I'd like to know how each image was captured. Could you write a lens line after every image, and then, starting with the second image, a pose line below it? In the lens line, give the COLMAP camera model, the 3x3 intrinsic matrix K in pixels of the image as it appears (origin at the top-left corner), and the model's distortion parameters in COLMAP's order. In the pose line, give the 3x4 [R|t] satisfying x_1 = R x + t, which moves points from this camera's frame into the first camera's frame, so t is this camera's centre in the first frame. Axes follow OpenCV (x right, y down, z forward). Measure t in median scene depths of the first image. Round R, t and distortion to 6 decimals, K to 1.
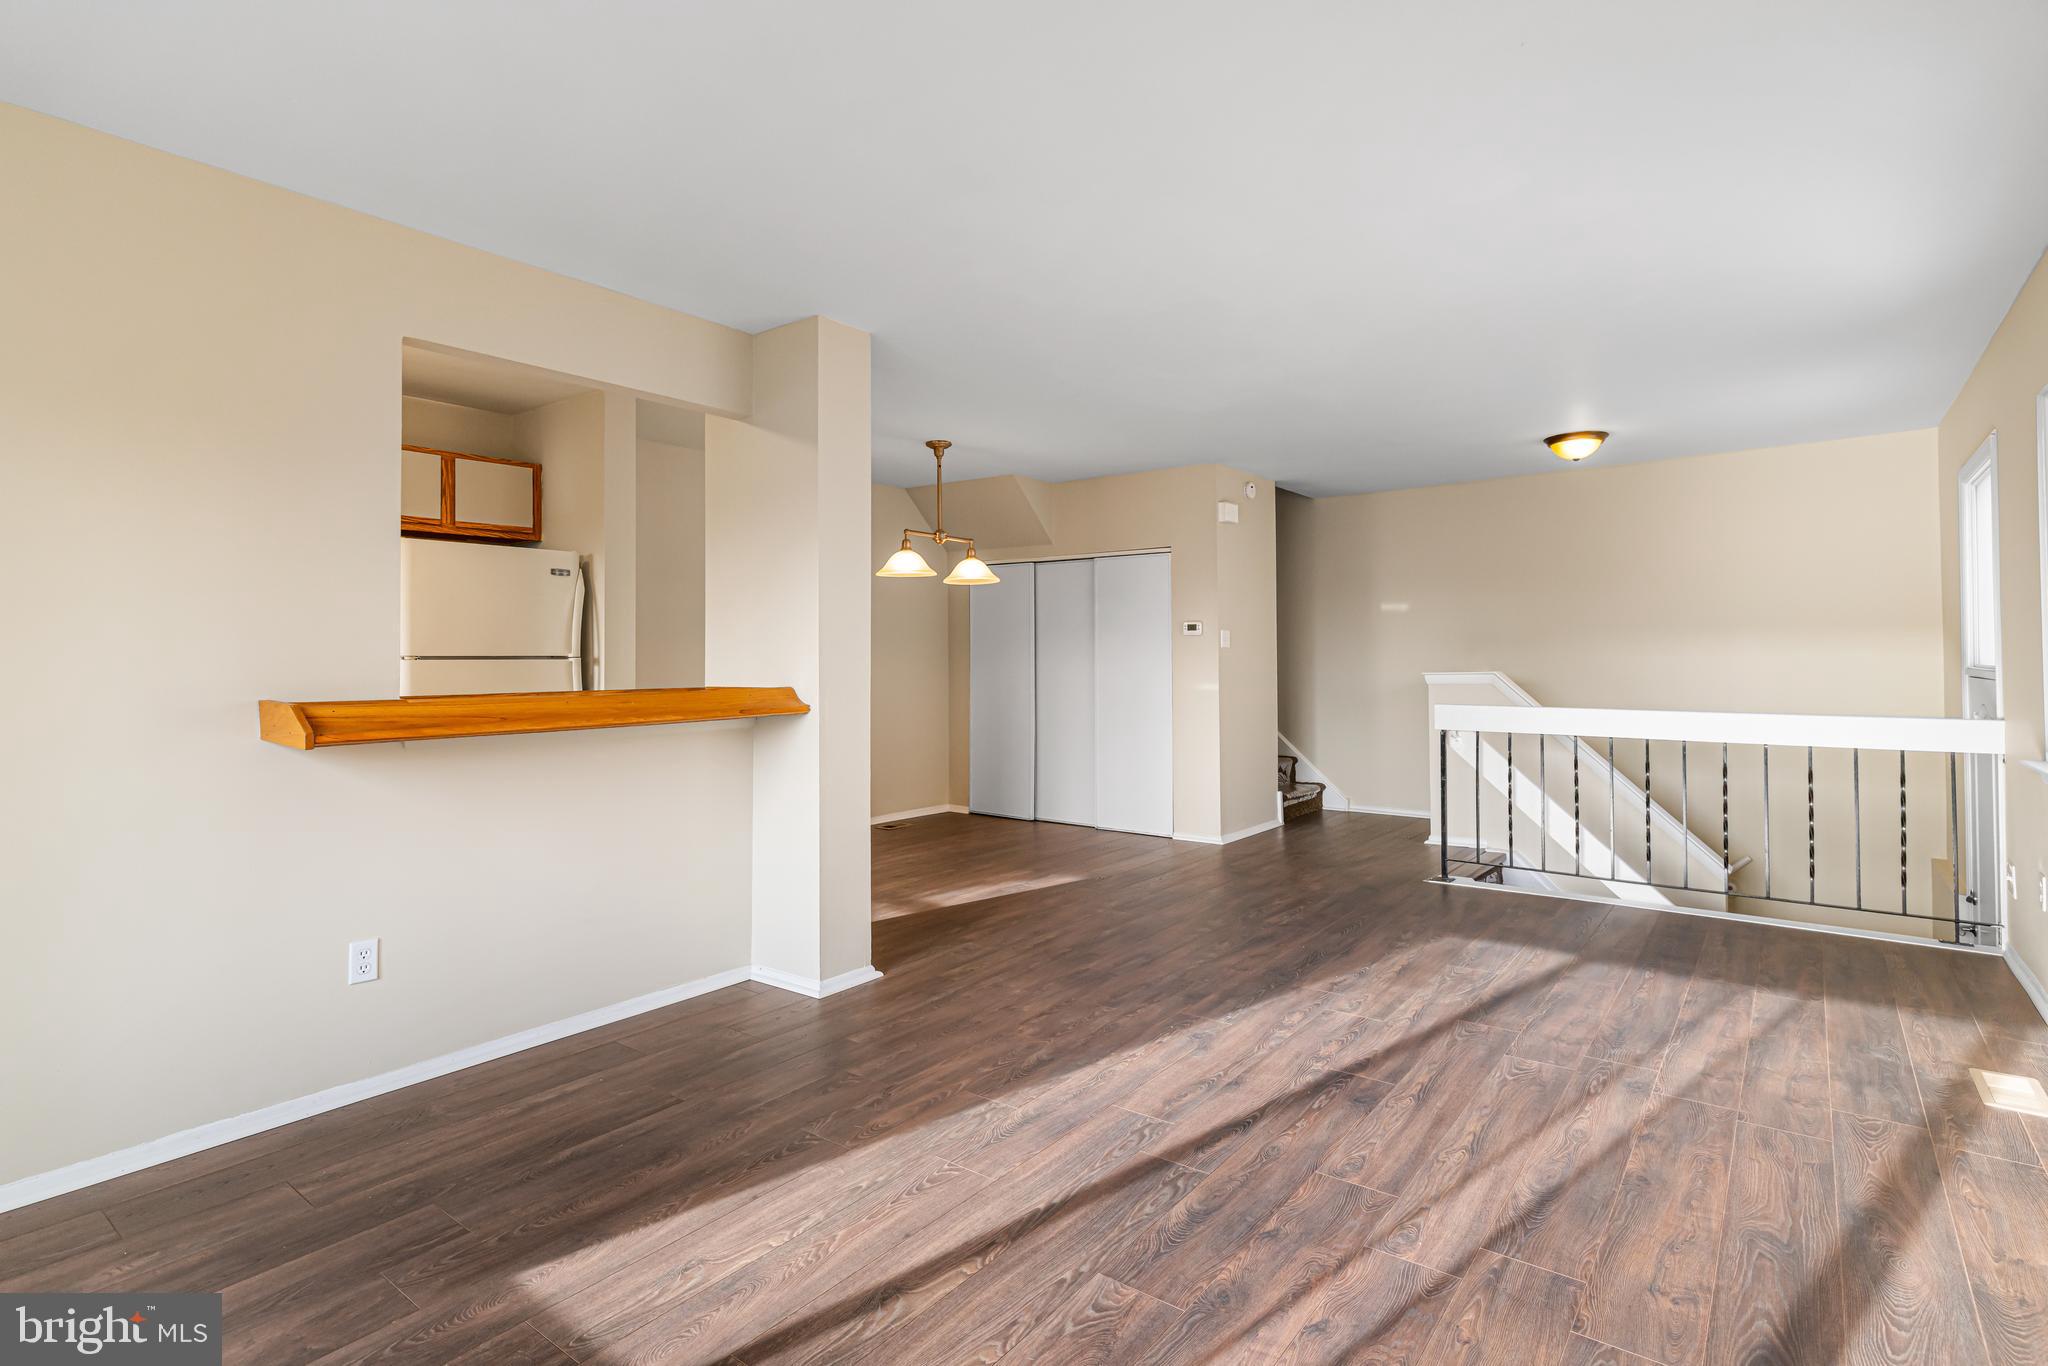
lens RADIAL K [[1002.8, 0, 1025.2], [0, 1002.8, 670.0], [0, 0, 1]] dist [0.002155, -0.000433]
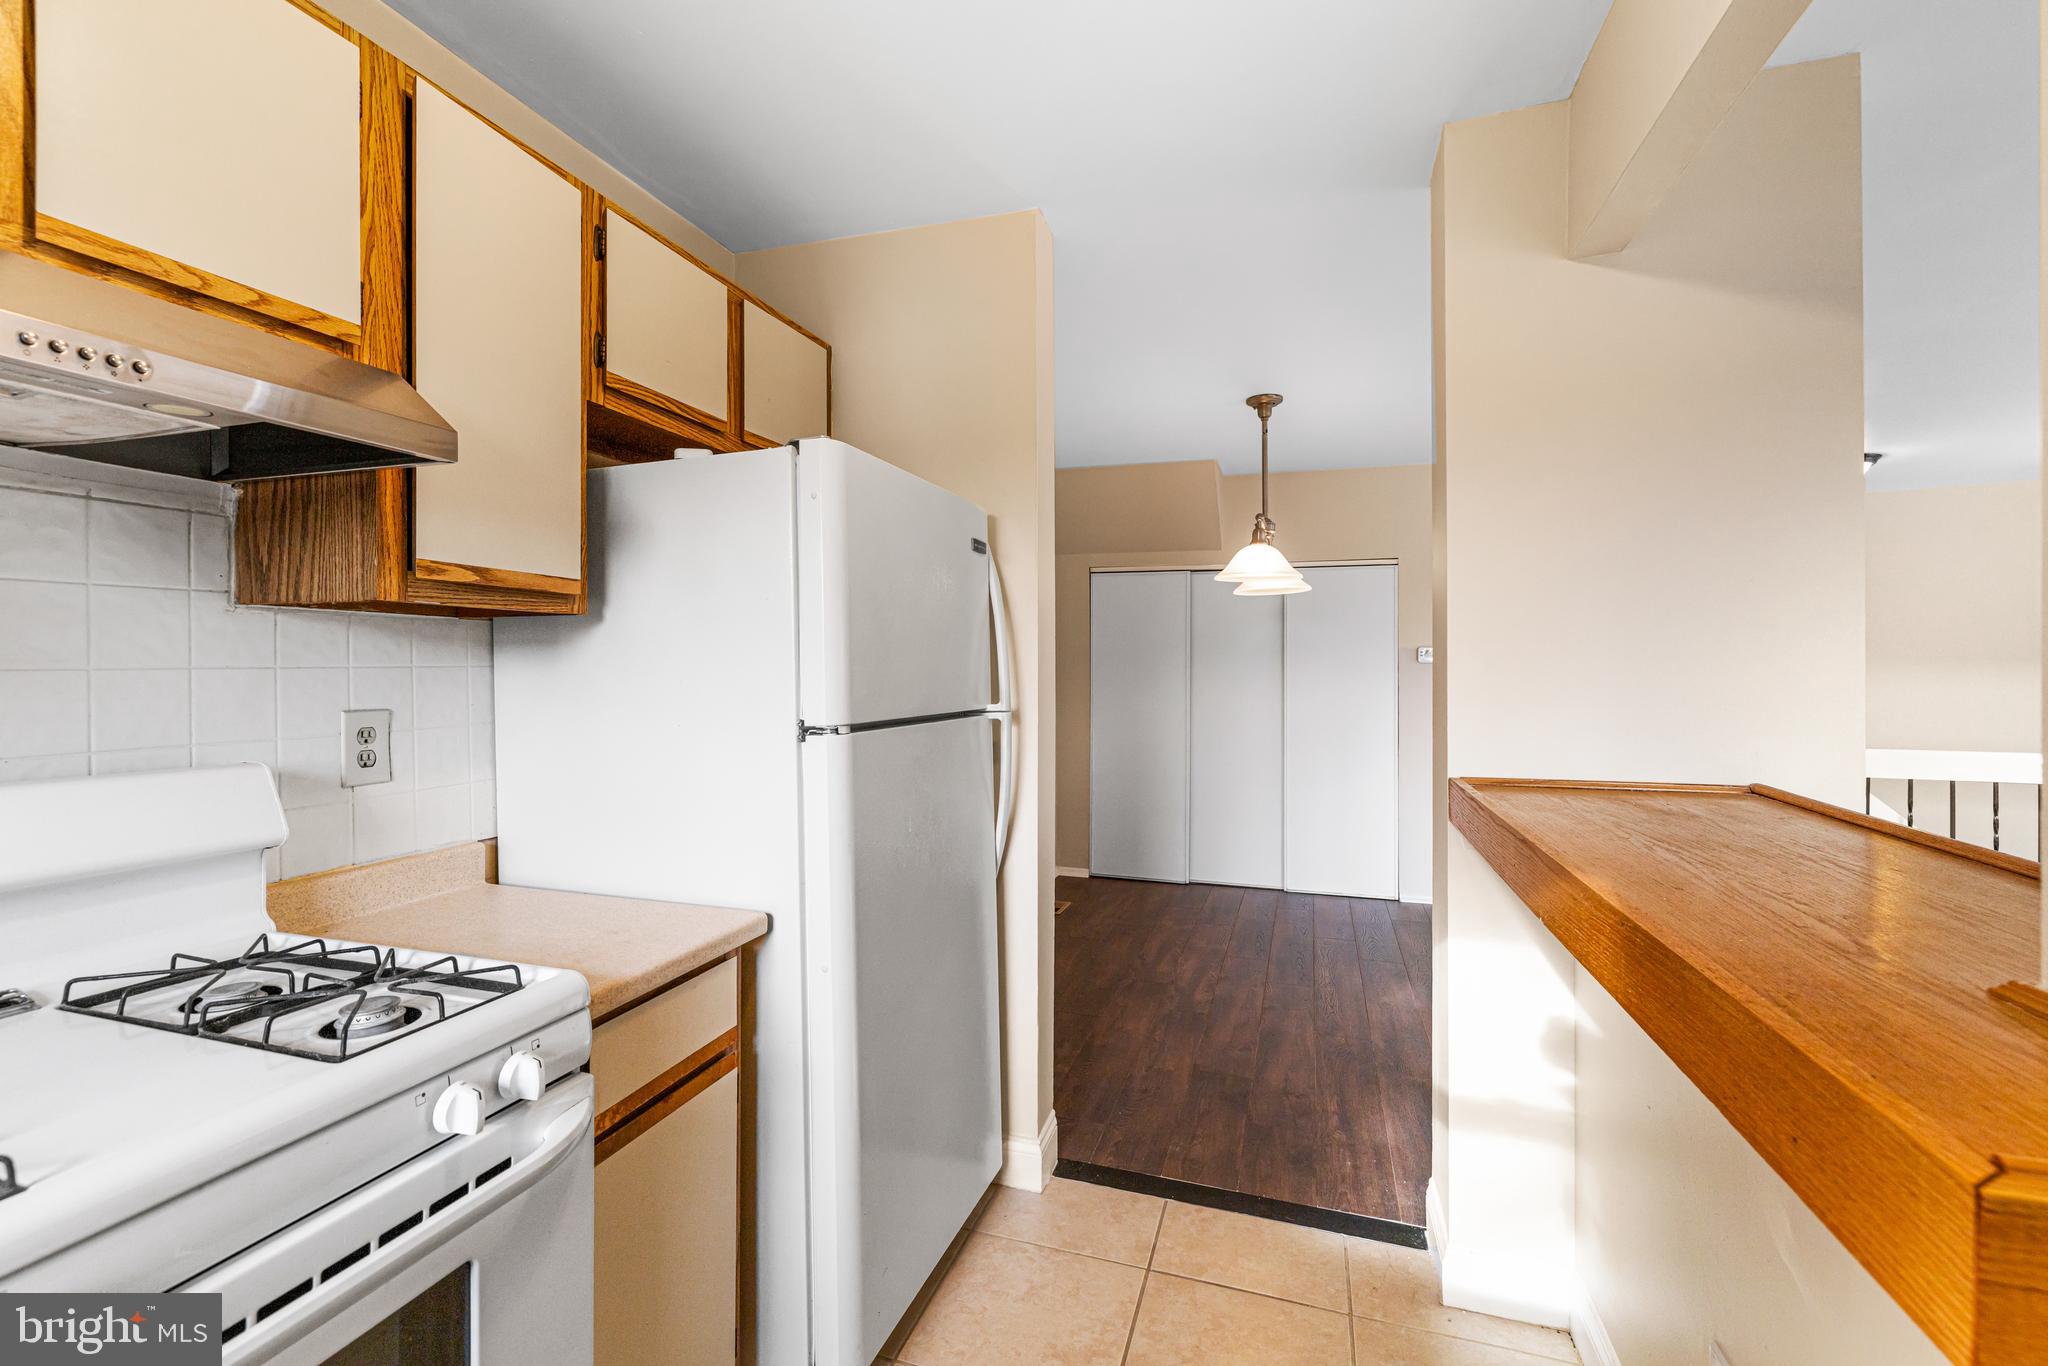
lens RADIAL K [[905.8, 0, 1020.8], [0, 905.8, 675.6], [0, 0, 1]] dist [0.001190, 0.000097]
pose [[0.940581, 0.004167, 0.339543, -0.415417], [-0.003185, 0.999989, -0.003452, -0.019809], [-0.339553, 0.002165, 0.940584, 0.384580]]
